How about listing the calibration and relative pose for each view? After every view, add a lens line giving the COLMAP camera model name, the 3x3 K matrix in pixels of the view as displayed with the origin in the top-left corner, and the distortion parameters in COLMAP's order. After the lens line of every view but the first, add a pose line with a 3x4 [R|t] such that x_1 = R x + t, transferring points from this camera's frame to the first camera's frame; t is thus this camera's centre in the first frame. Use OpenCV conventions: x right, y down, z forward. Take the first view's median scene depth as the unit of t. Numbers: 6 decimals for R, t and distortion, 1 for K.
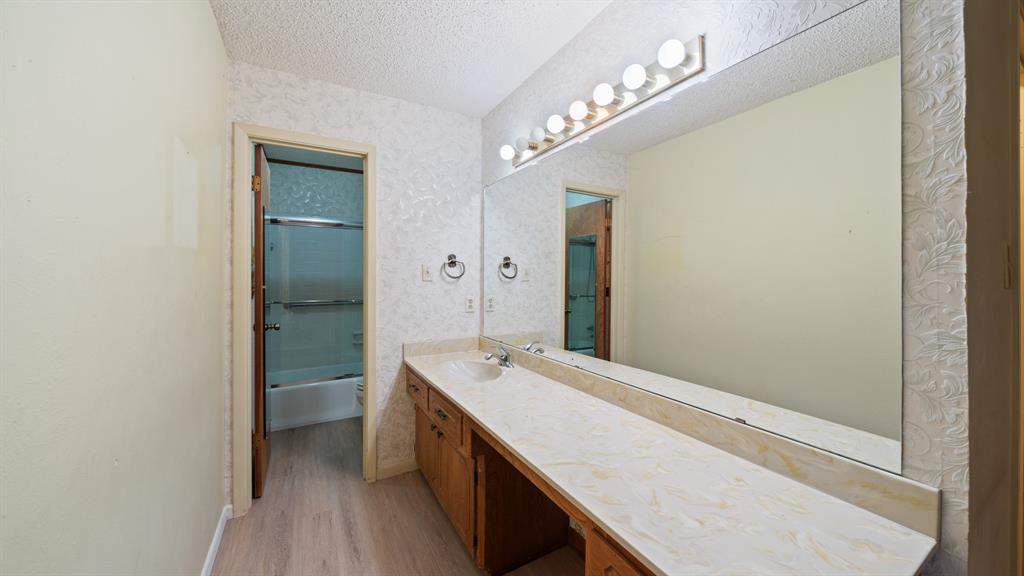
lens RADIAL K [[359.3, 0, 516.0], [0, 359.3, 280.7], [0, 0, 1]] dist [-0.005018, 0.001248]
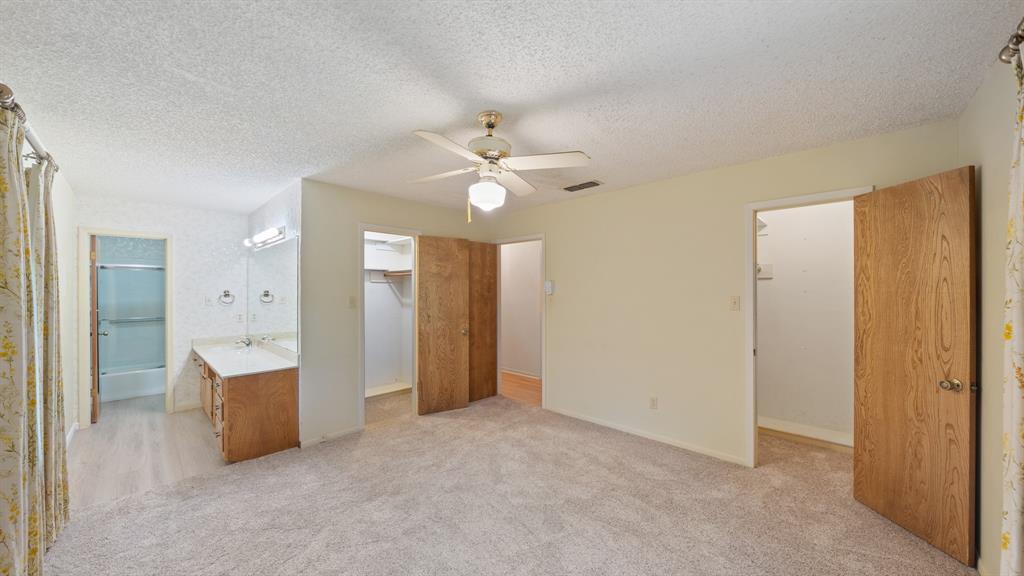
lens RADIAL K [[359.3, 0, 512.8], [0, 359.3, 292.8], [0, 0, 1]] dist [-0.005018, 0.001248]
pose [[0.962392, -0.009616, 0.271496, 0.769224], [0.011105, 0.999931, -0.003947, -0.039677], [-0.271439, 0.006814, 0.962431, -1.217545]]
